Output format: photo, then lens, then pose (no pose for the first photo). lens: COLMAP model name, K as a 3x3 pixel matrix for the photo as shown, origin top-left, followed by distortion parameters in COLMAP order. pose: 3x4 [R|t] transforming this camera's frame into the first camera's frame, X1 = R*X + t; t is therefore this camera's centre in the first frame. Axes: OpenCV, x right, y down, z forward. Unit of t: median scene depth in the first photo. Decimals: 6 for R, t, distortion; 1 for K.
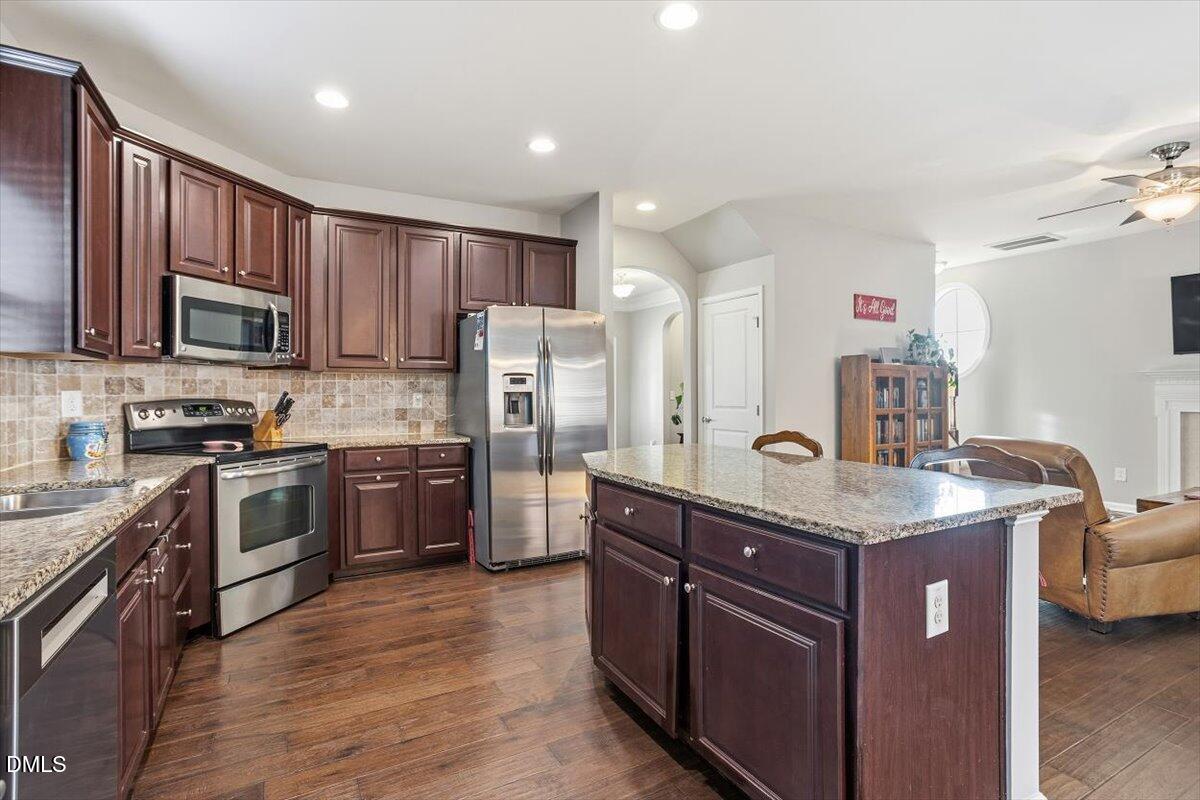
lens RADIAL K [[583.9, 0, 601.8], [0, 583.9, 393.8], [0, 0, 1]] dist [-0.027396, 0.009060]
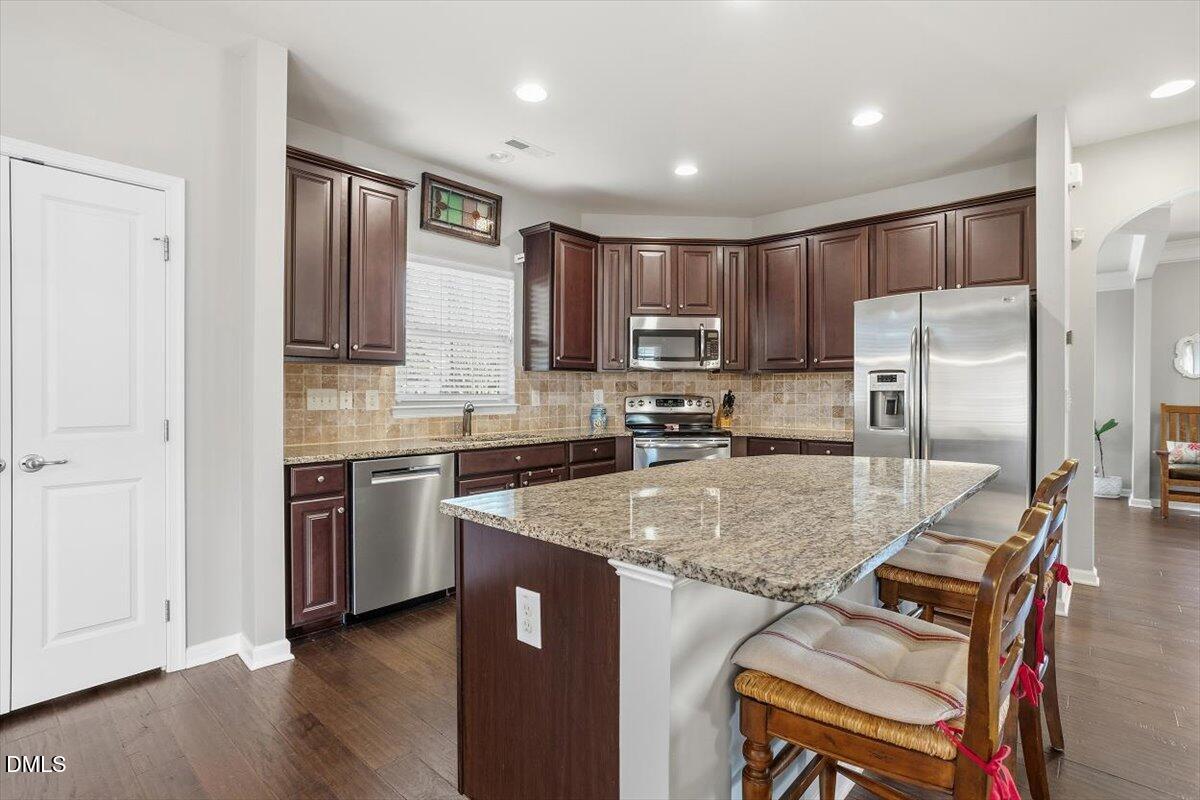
lens RADIAL K [[583.9, 0, 610.0], [0, 583.9, 398.1], [0, 0, 1]] dist [-0.027396, 0.009060]
pose [[0.333862, 0.014680, -0.942508, 0.685705], [-0.004327, 0.999892, 0.014041, -0.003024], [0.942612, -0.000609, 0.333889, 0.359297]]
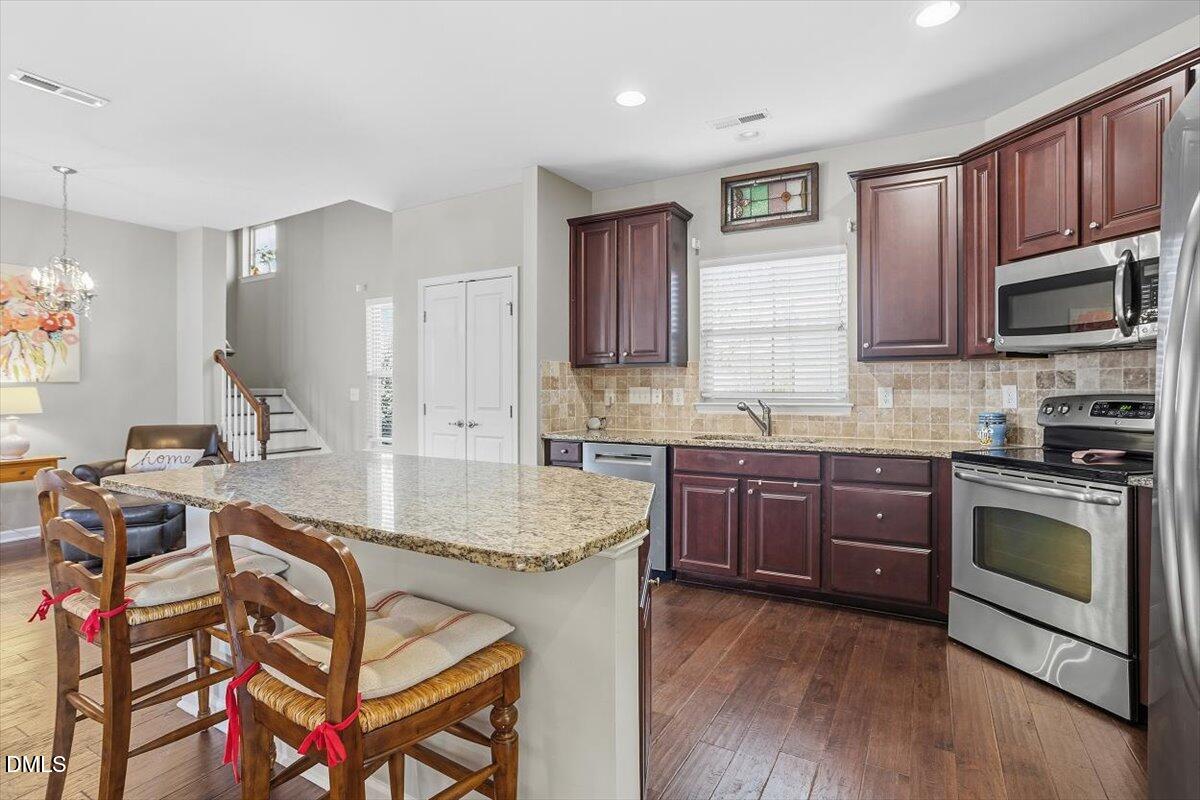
lens RADIAL K [[583.9, 0, 609.7], [0, 583.9, 393.8], [0, 0, 1]] dist [-0.027396, 0.009060]
pose [[-0.850554, 0.009581, -0.525801, 0.298949], [0.003602, 0.999917, 0.012393, -0.004414], [0.525876, 0.008647, -0.850517, 1.317323]]
